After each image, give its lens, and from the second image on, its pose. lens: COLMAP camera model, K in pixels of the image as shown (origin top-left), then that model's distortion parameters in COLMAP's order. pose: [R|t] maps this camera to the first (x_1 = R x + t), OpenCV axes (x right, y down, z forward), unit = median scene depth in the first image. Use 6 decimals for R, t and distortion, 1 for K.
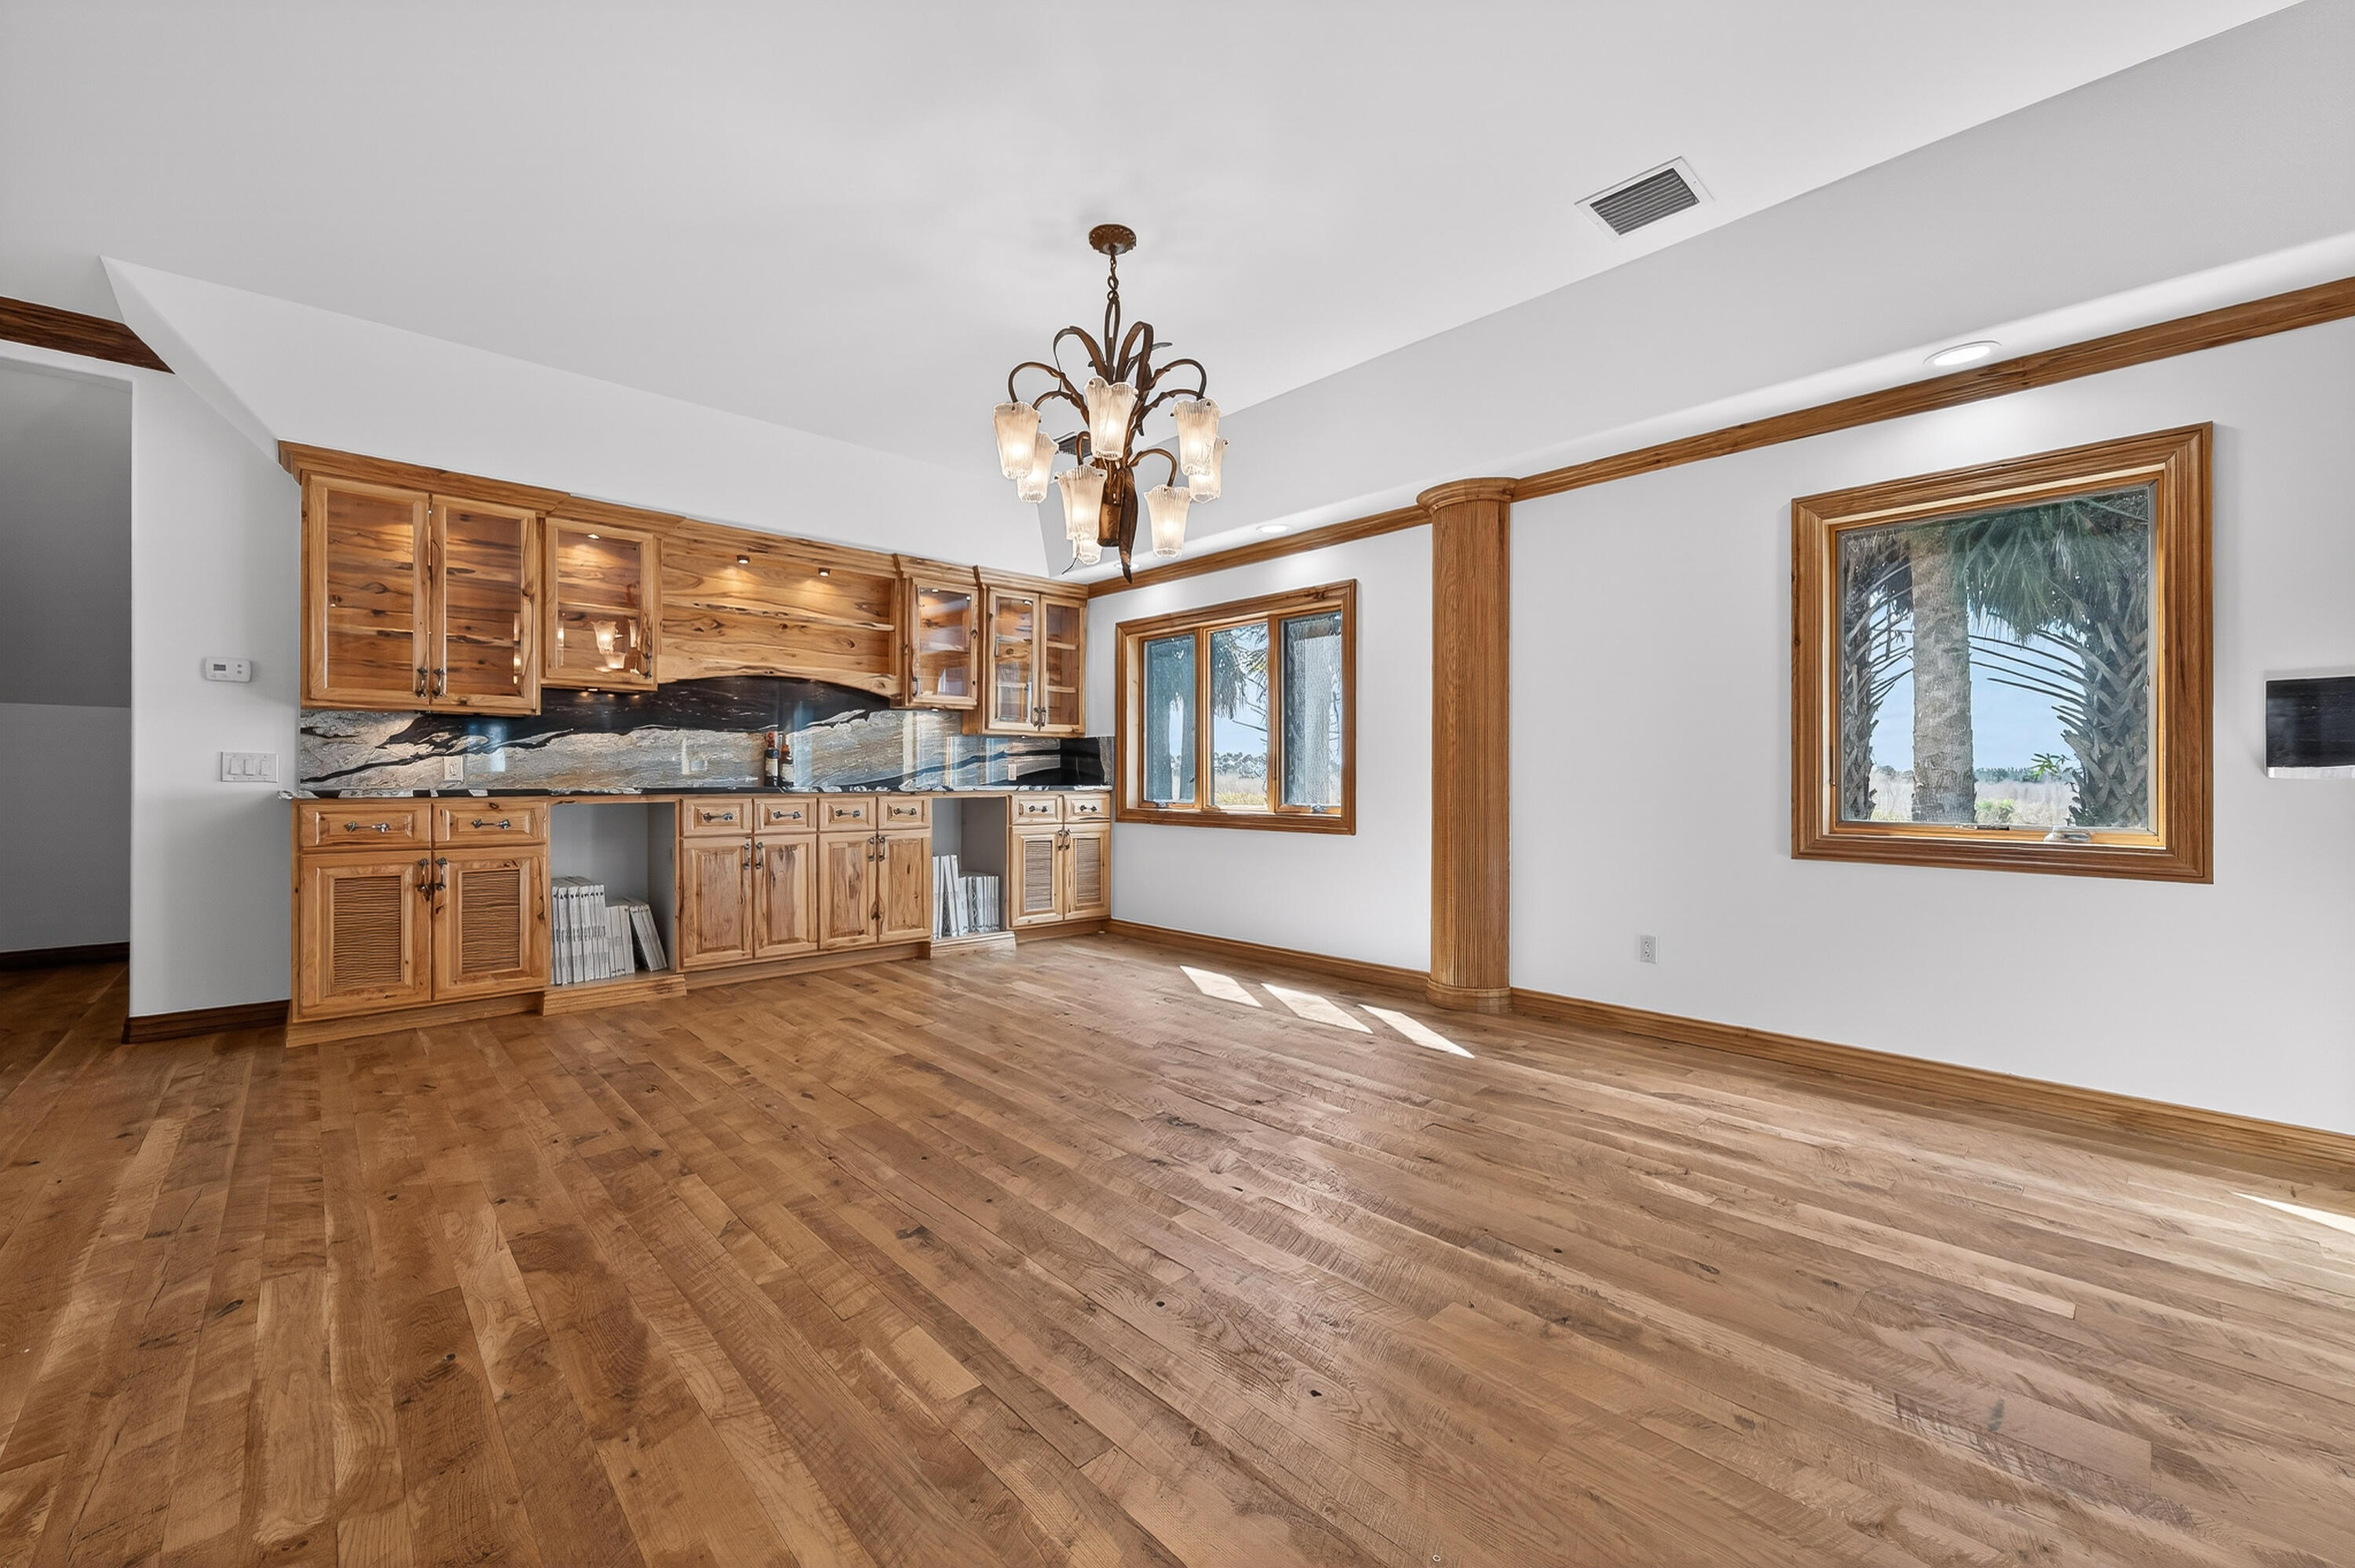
lens RADIAL K [[926.0, 0, 1179.4], [0, 926.0, 771.2], [0, 0, 1]] dist [0.000844, 0.000125]
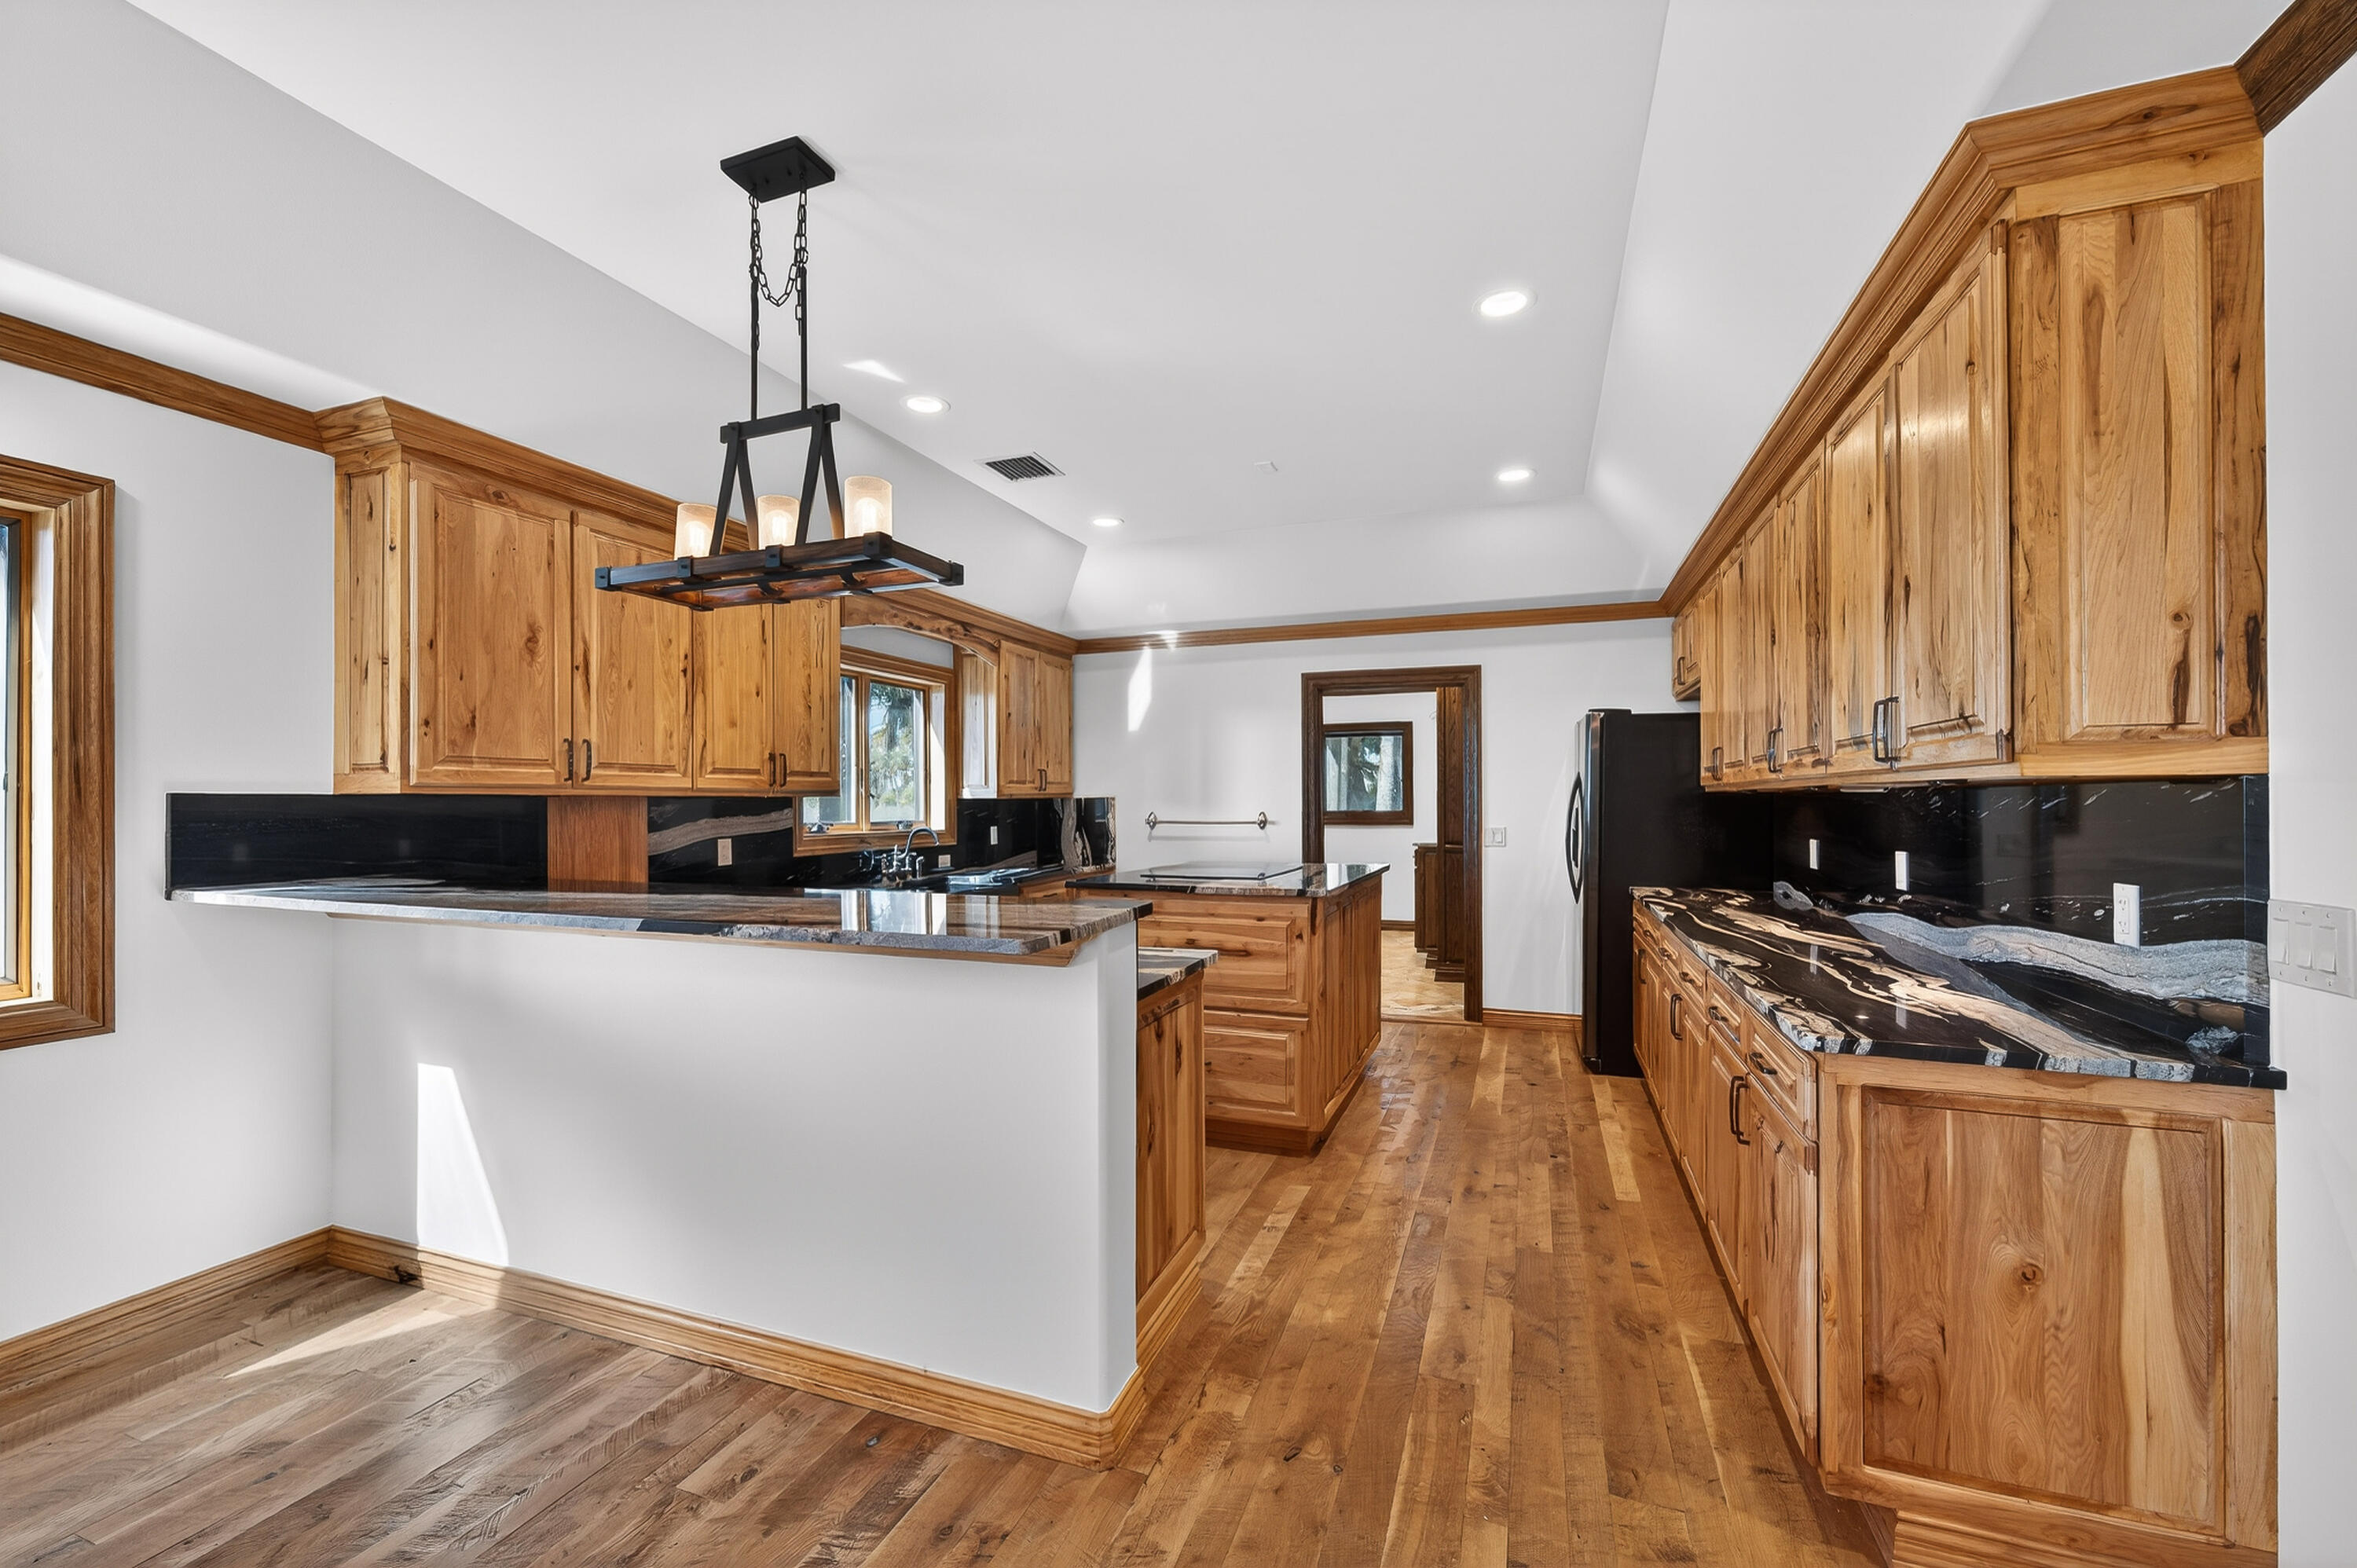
lens RADIAL K [[936.7, 0, 1170.7], [0, 936.7, 793.1], [0, 0, 1]] dist [-0.000877, -0.000043]
pose [[-0.433229, 0.005610, 0.901267, -0.060830], [-0.002762, 0.999968, -0.007552, -0.085336], [-0.901280, -0.005761, -0.433199, 0.472634]]
